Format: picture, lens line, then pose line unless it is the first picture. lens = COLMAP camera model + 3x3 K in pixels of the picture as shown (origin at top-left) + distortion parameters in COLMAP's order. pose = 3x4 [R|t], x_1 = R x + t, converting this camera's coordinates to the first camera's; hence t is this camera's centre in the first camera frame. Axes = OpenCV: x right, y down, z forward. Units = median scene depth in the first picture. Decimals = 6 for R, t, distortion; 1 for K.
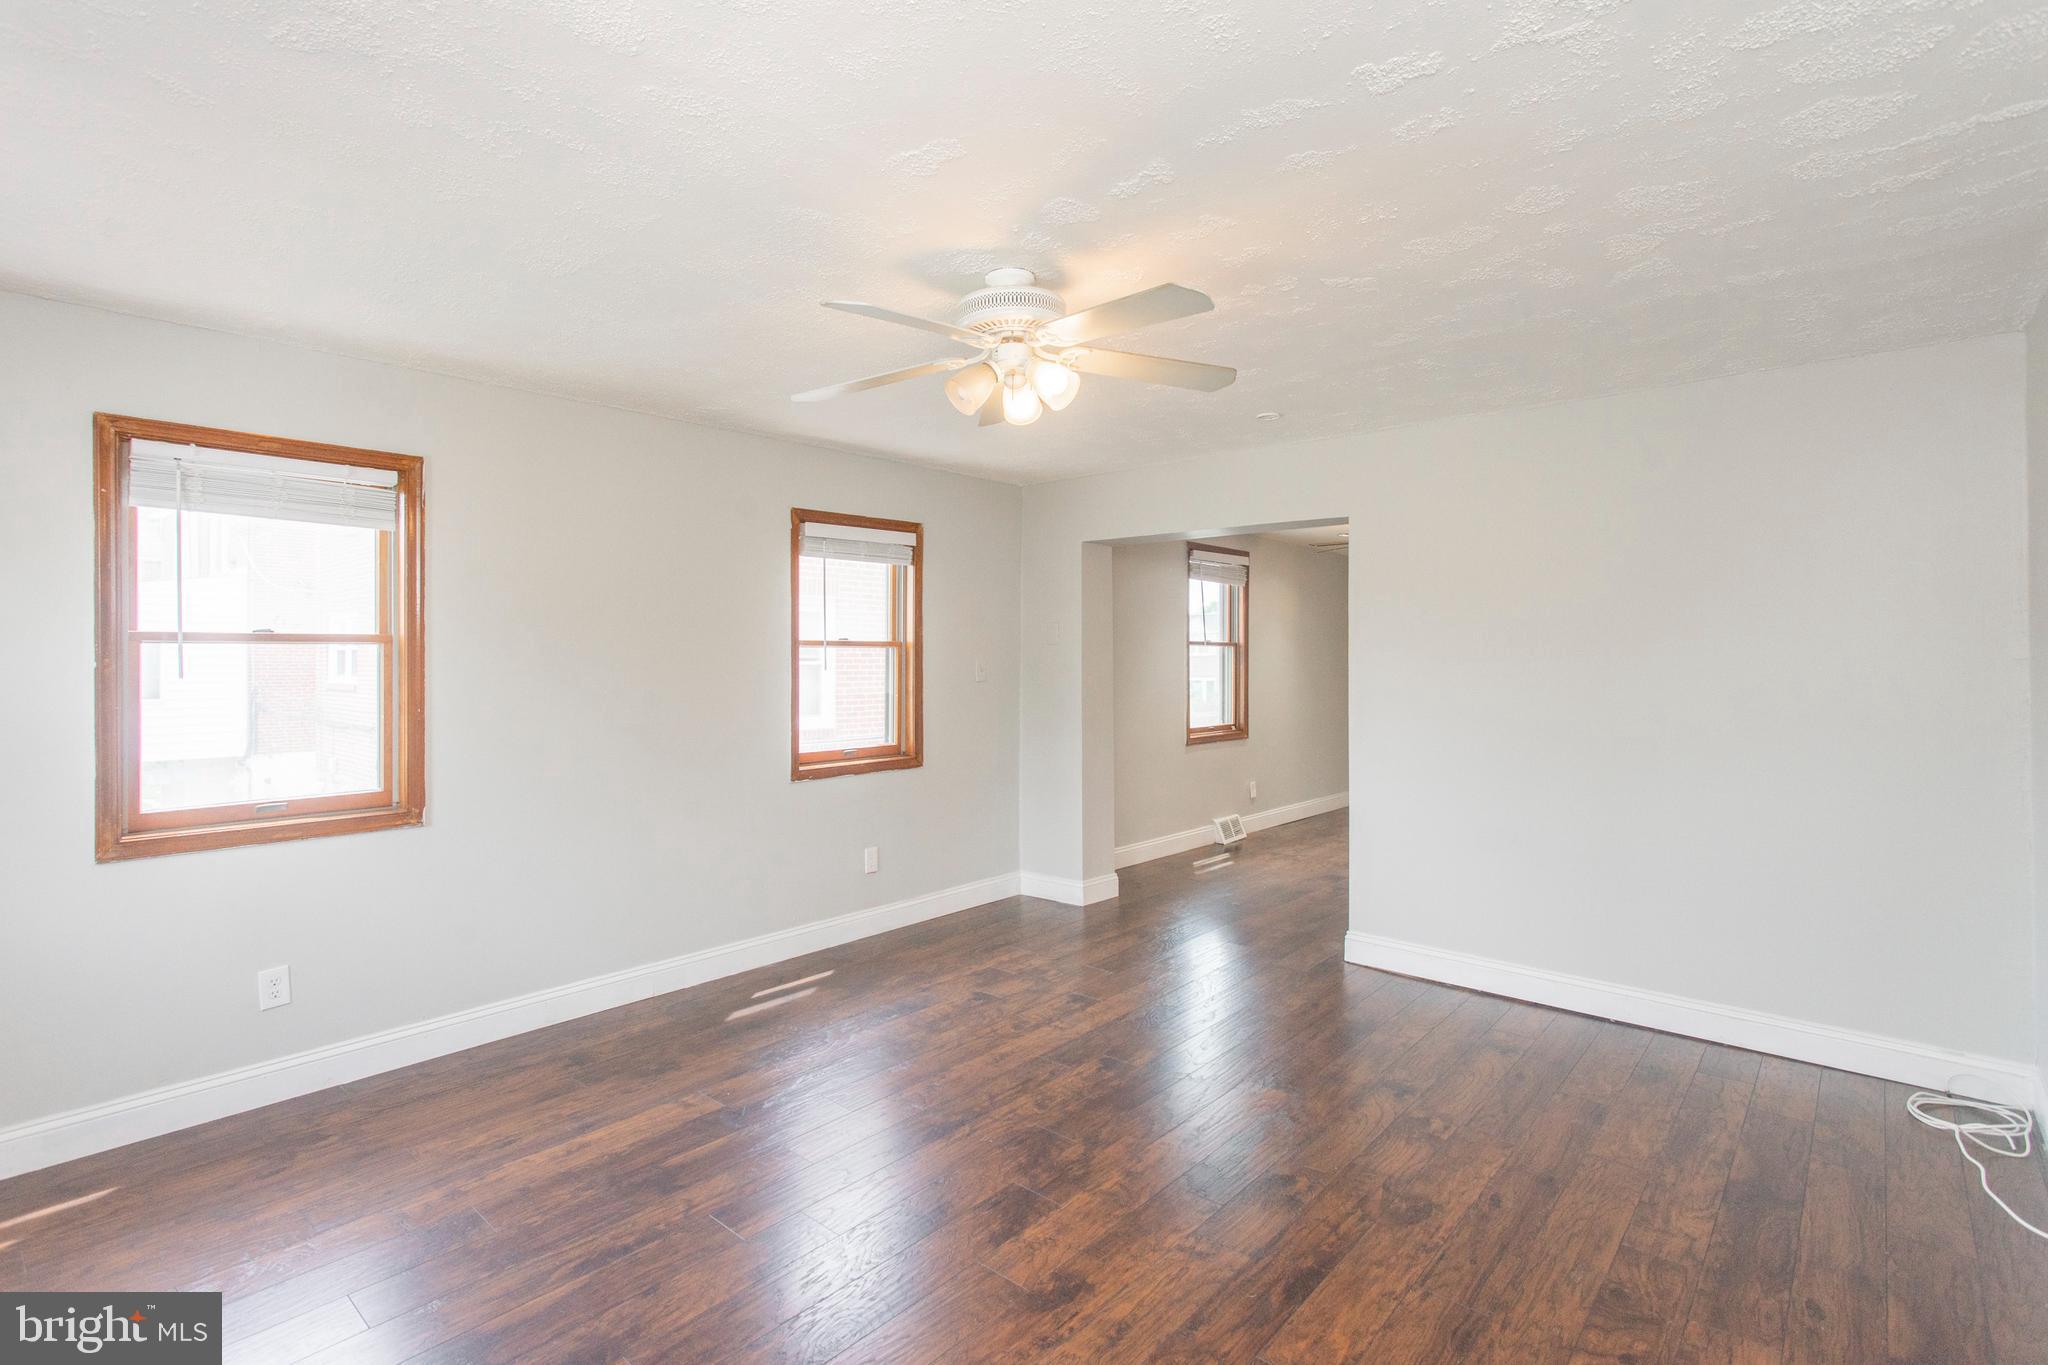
lens RADIAL K [[980.4, 0, 1030.2], [0, 980.4, 665.2], [0, 0, 1]] dist [0.002332, 0.000567]
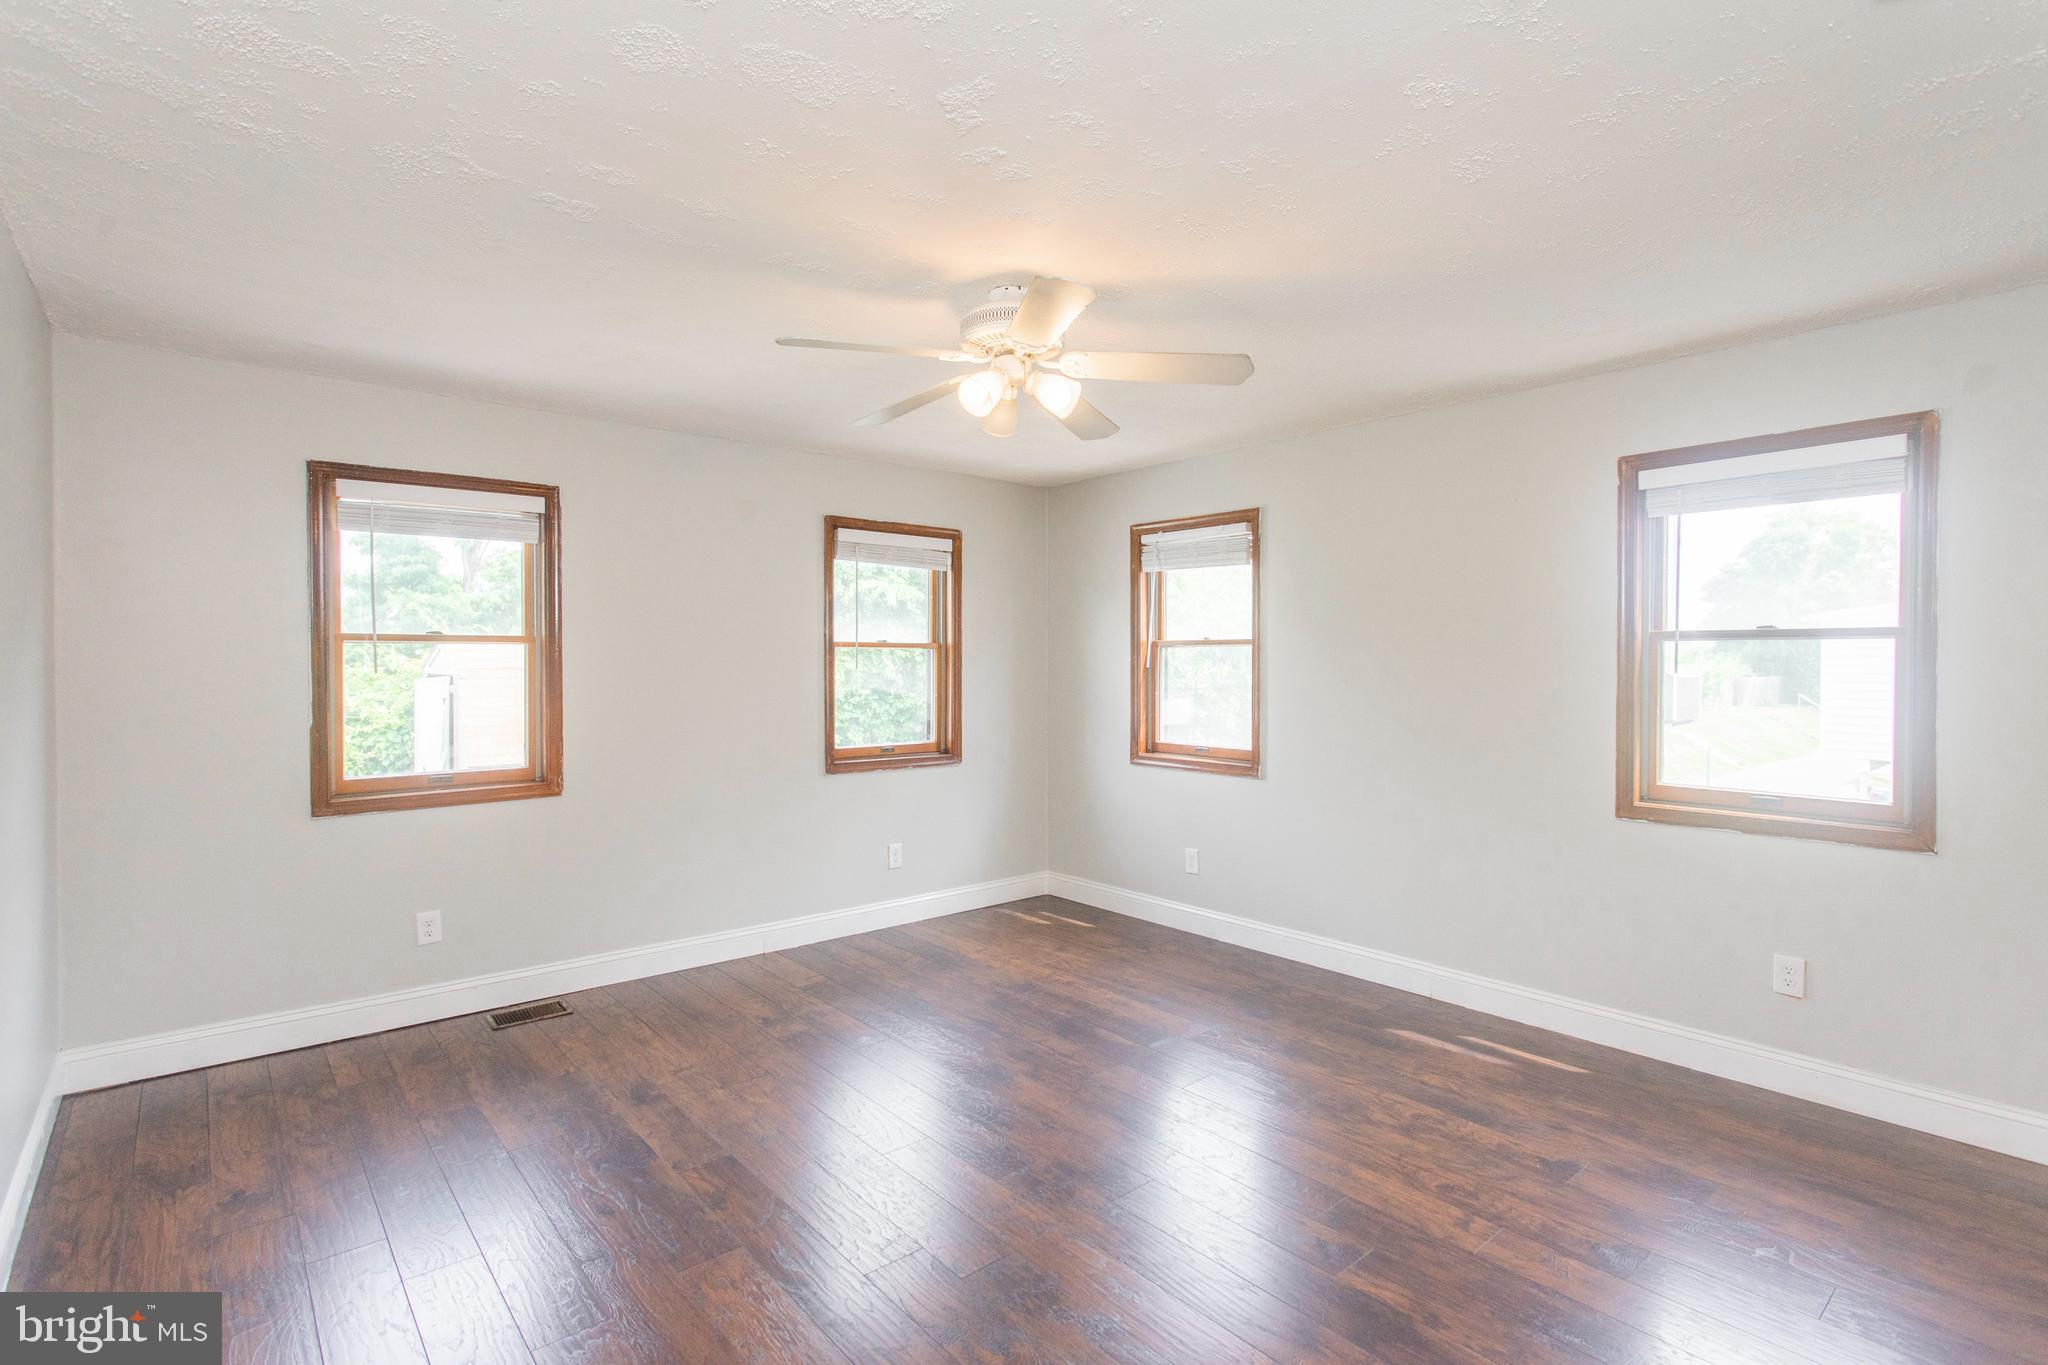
lens RADIAL K [[991.5, 0, 1015.1], [0, 991.5, 685.4], [0, 0, 1]] dist [0.001749, 0.000734]
pose [[-0.158064, 0.030810, -0.986948, 0.722916], [-0.006414, 0.999460, 0.032228, -0.007284], [0.987408, 0.011424, -0.157781, 0.809771]]
